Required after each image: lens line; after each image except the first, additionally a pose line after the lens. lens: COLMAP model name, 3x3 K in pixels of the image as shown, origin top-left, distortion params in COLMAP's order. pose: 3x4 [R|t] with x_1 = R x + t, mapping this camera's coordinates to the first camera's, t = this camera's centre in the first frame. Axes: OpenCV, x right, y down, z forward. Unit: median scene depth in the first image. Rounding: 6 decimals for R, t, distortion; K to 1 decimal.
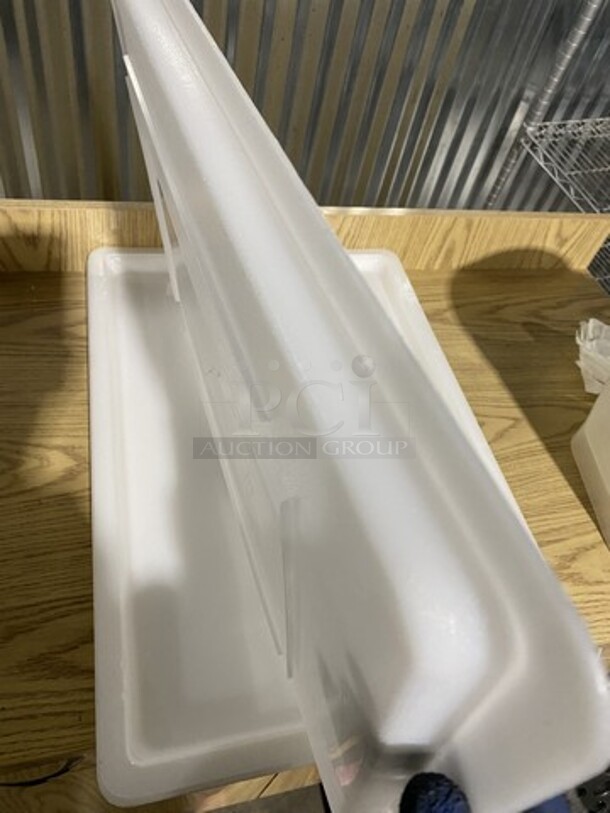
lens RADIAL K [[610.8, 0, 289.7], [0, 610.8, 411.8], [0, 0, 1]] dist [-0.006039, 0.002218]
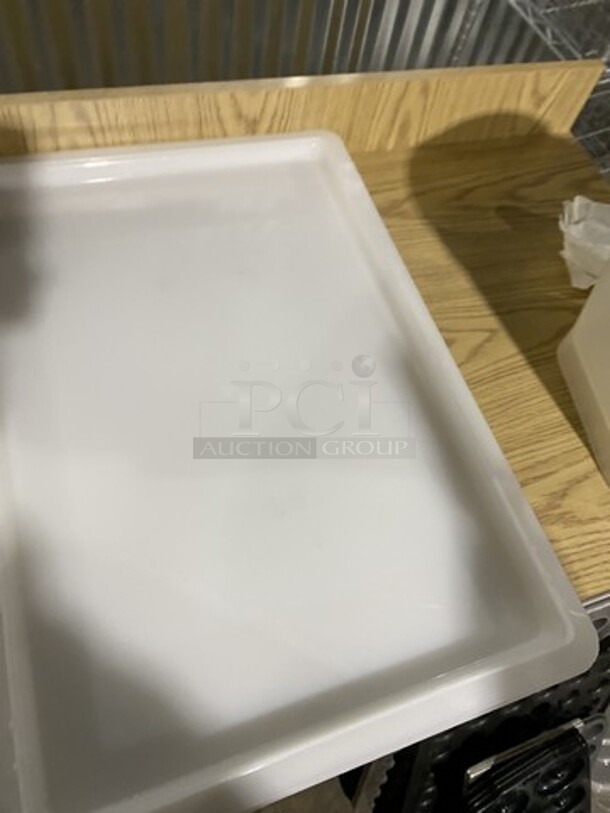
lens RADIAL K [[628.0, 0, 305.0], [0, 628.0, 406.5], [0, 0, 1]] dist [-0.006195, -0.001834]
pose [[0.993975, -0.103905, 0.034880, 0.064718], [0.097132, 0.982511, 0.158864, -0.041225], [-0.050777, -0.154519, 0.986684, 0.126792]]
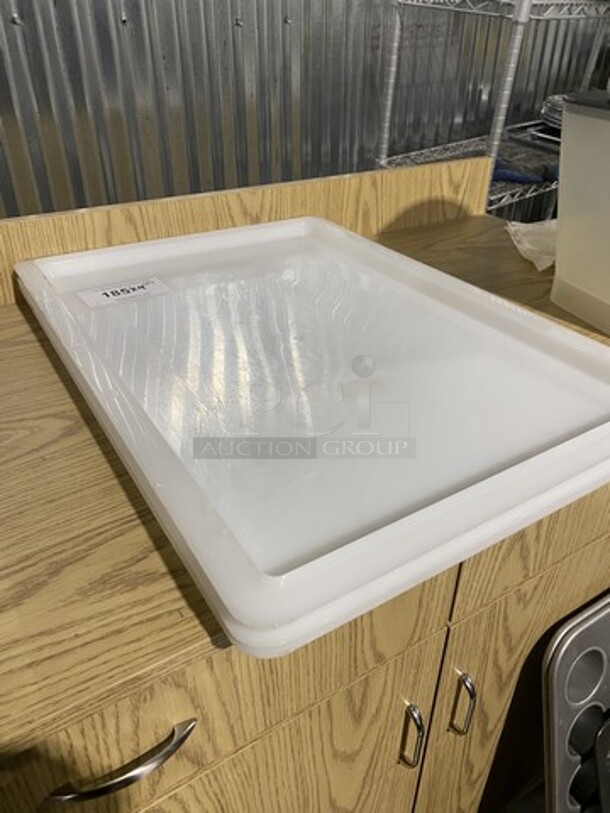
lens RADIAL K [[628.0, 0, 305.0], [0, 628.0, 406.5], [0, 0, 1]] dist [-0.006195, -0.001834]
pose [[0.932271, -0.306115, 0.192781, -0.150769], [0.349216, 0.900633, -0.258667, 0.290296], [-0.094443, 0.308469, 0.946534, 0.096019]]
